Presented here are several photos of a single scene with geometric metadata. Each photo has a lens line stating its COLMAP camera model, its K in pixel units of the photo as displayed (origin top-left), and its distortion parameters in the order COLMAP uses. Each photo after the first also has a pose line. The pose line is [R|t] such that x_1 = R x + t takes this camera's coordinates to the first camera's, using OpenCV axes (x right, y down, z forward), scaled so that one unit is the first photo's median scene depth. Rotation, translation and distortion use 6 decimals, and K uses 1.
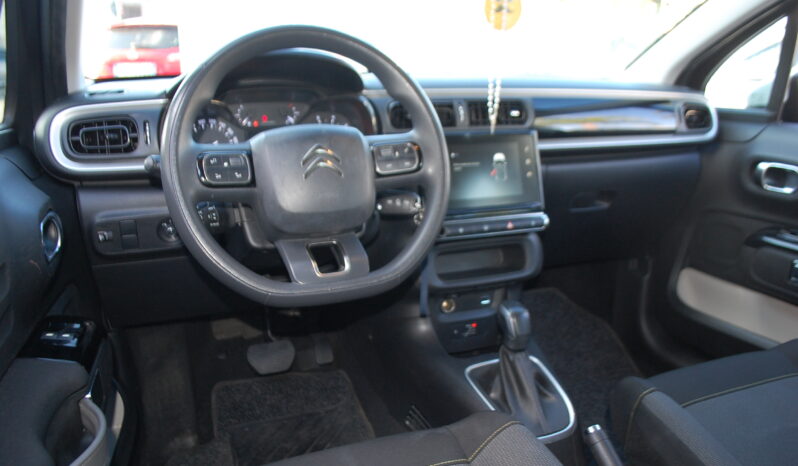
lens RADIAL K [[598.5, 0, 400.6], [0, 598.5, 235.9], [0, 0, 1]] dist [-0.097129, 0.001525]
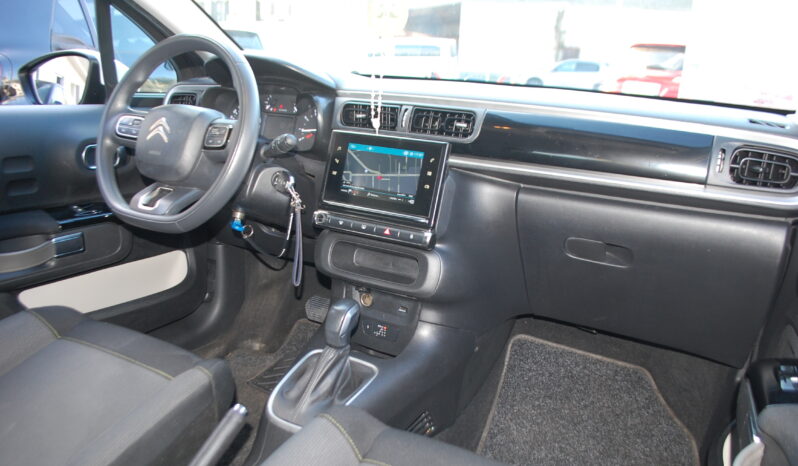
lens RADIAL K [[598.5, 0, 400.6], [0, 598.5, 235.9], [0, 0, 1]] dist [-0.097129, 0.001525]
pose [[0.639630, 0.231057, -0.733135, 0.903866], [-0.256318, 0.963279, 0.079963, -0.093854], [0.724689, 0.136769, 0.675366, 0.339583]]
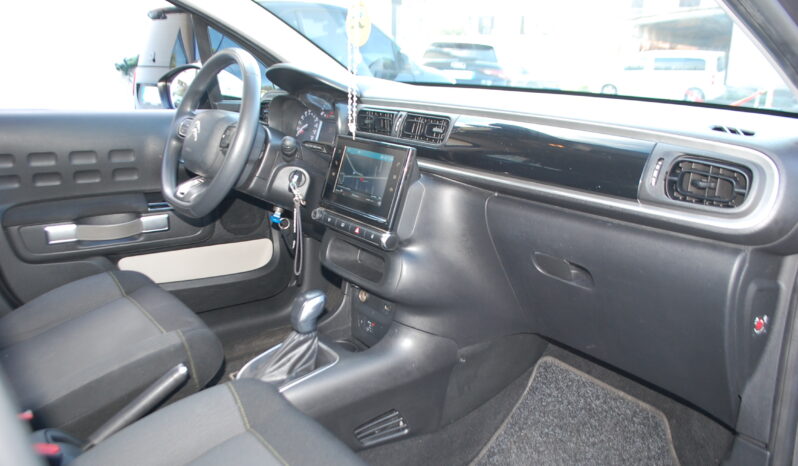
lens RADIAL K [[598.5, 0, 400.6], [0, 598.5, 235.9], [0, 0, 1]] dist [-0.097129, 0.001525]
pose [[0.300805, 0.254778, -0.919024, 1.140095], [-0.292955, 0.941748, 0.165191, -0.198469], [0.907576, 0.219542, 0.357921, 0.680073]]
